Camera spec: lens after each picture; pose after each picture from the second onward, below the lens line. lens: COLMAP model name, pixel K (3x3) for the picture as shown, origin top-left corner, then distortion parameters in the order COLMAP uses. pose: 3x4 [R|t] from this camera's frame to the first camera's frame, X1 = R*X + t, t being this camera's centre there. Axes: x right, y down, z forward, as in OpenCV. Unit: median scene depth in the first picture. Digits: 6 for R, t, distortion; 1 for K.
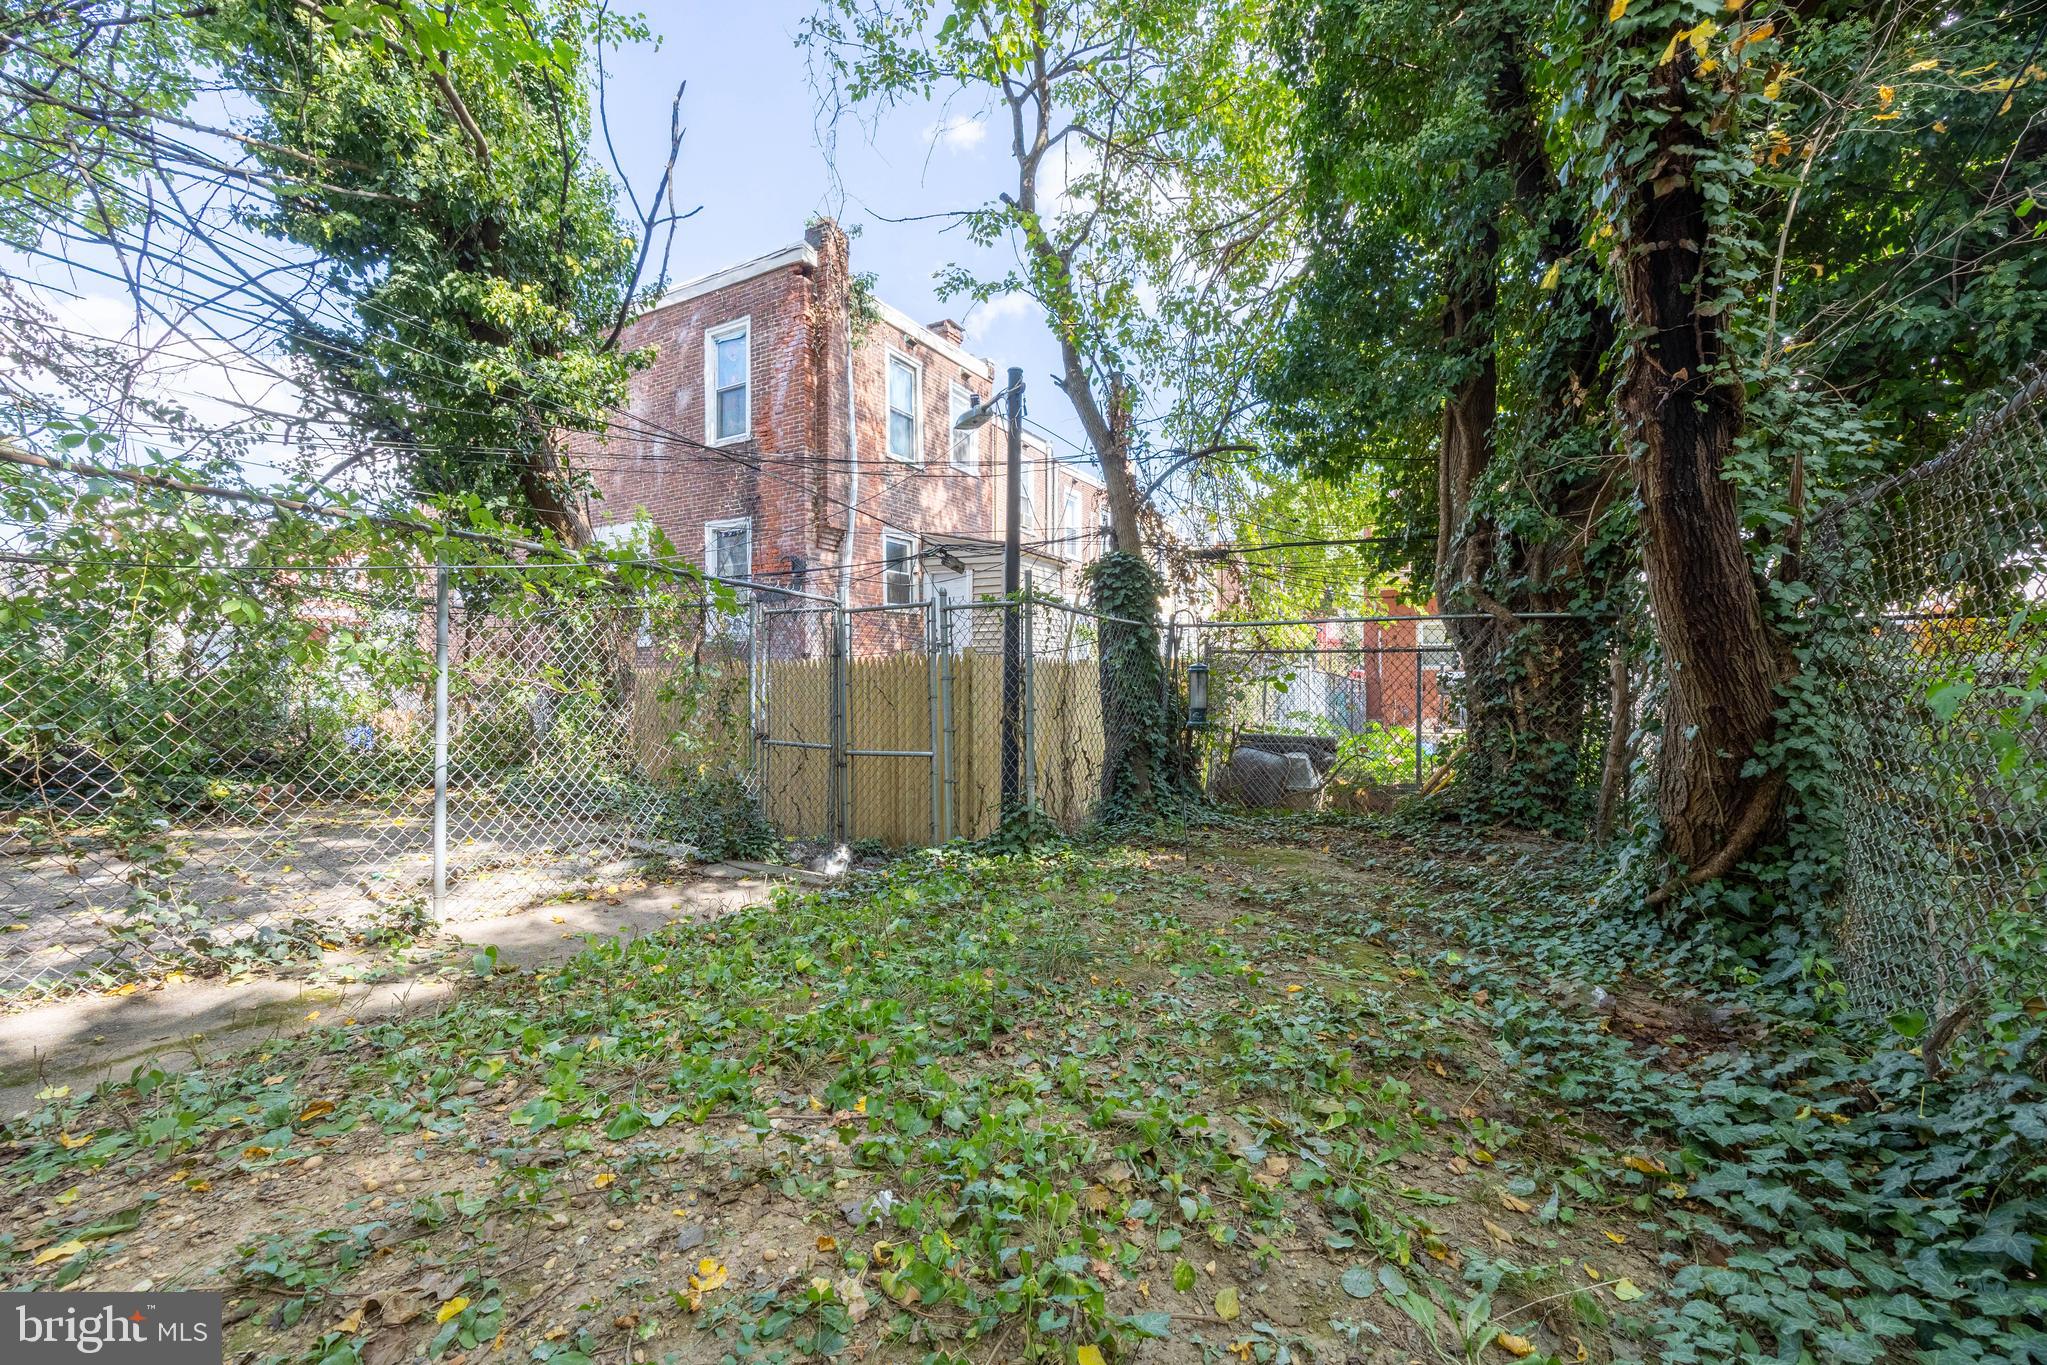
lens RADIAL K [[783.6, 0, 1023.5], [0, 783.6, 682.5], [0, 0, 1]] dist [0.000153, 0.000123]
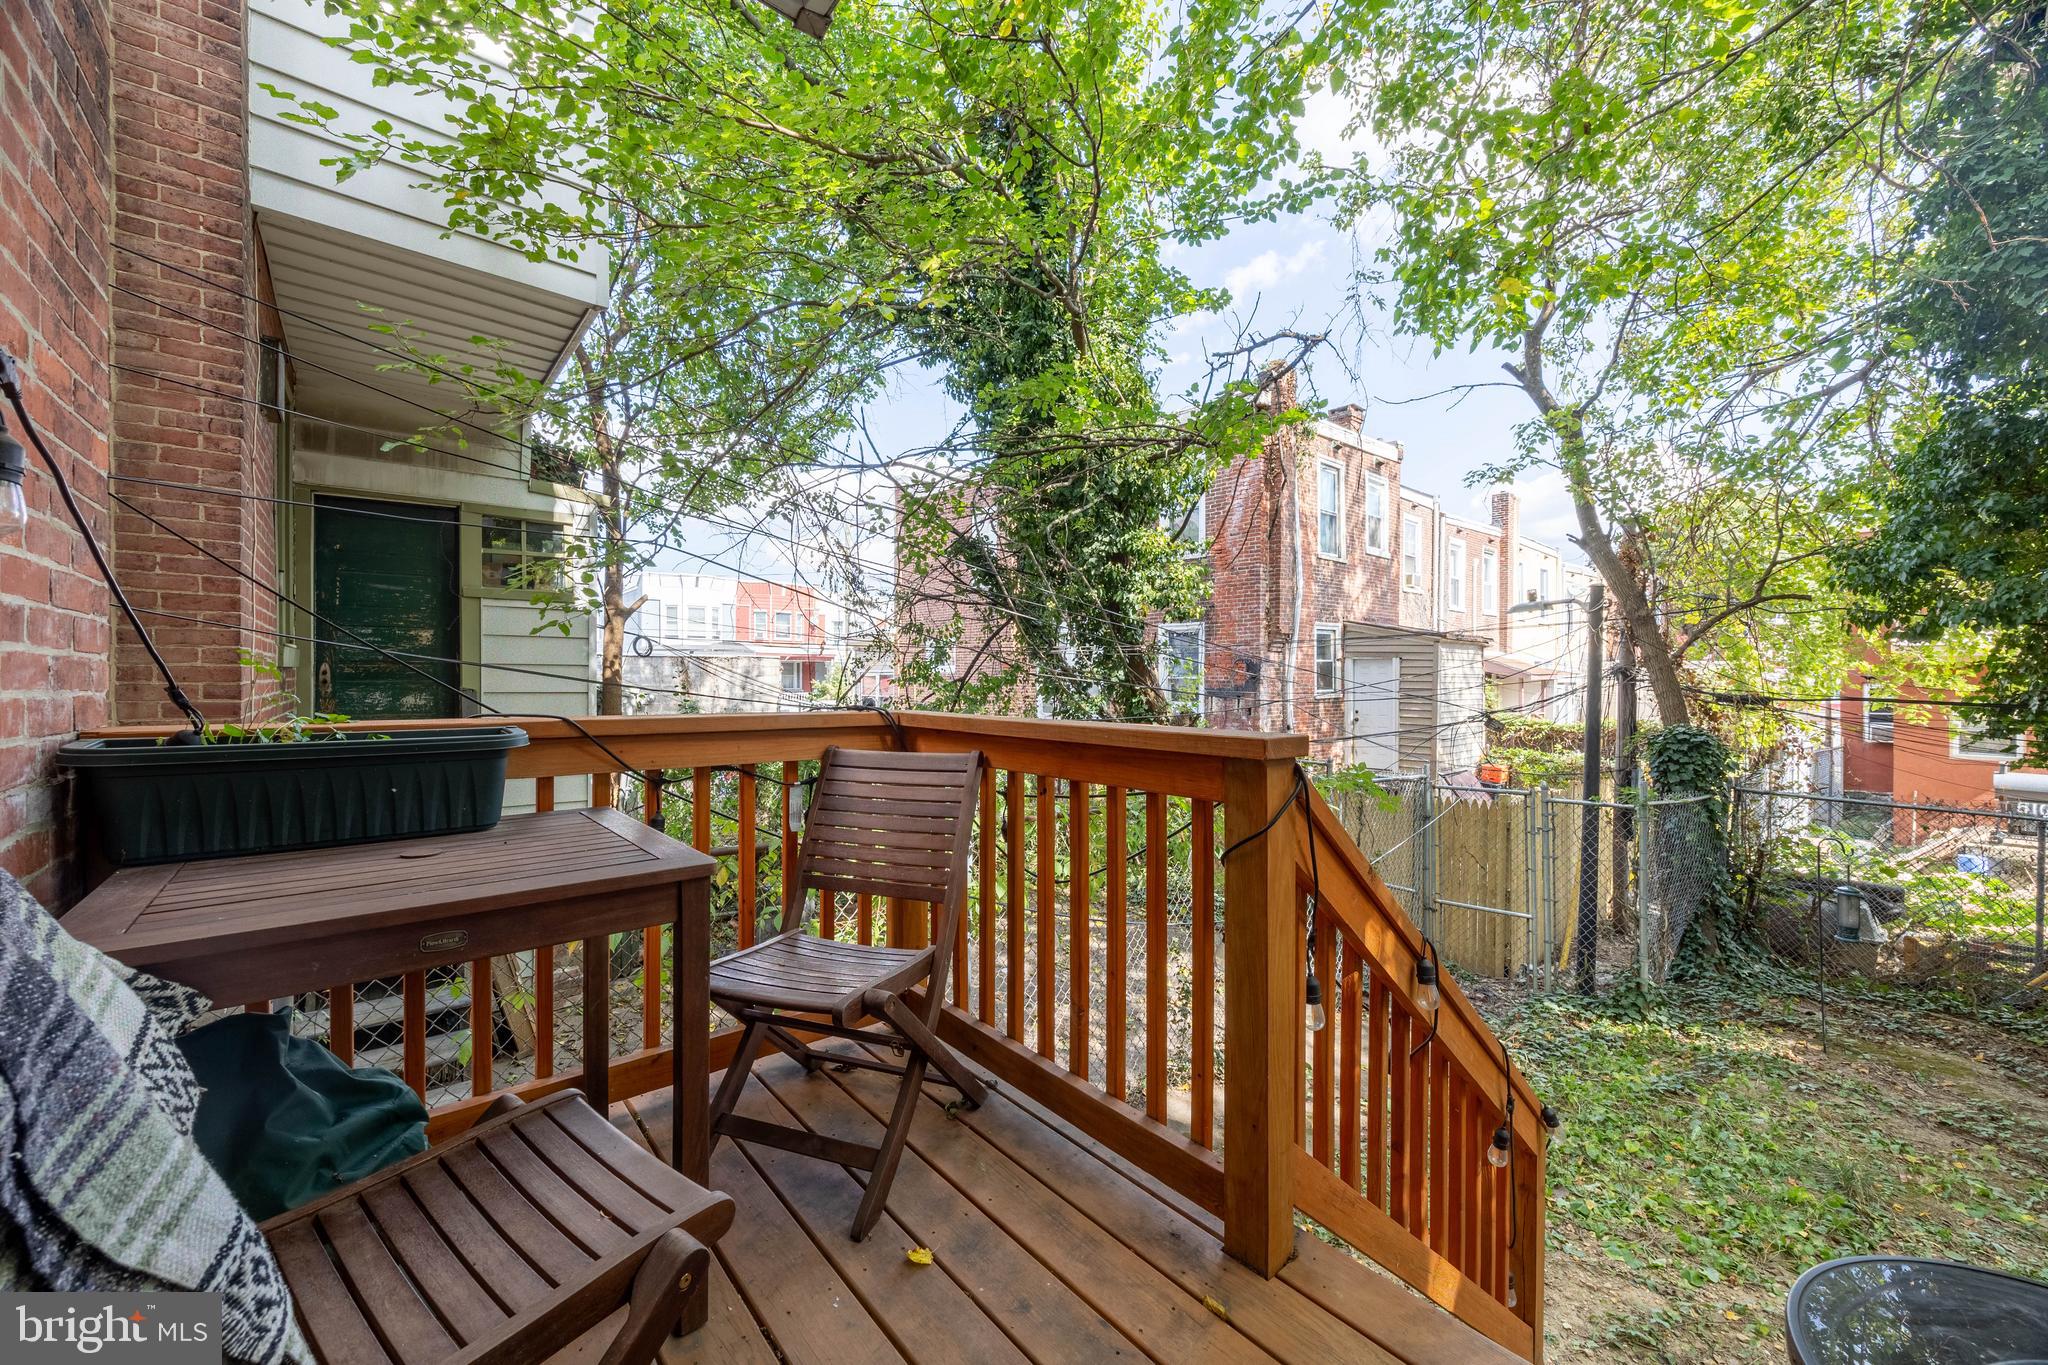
lens RADIAL K [[784.0, 0, 1024.0], [0, 784.0, 682.5], [0, 0, 1]] dist [0.000153, 0.000123]
pose [[0.937673, 0.007588, -0.347435, -0.284248], [-0.007686, 0.999970, 0.001096, -0.175796], [0.347433, 0.001642, 0.937703, -0.276876]]
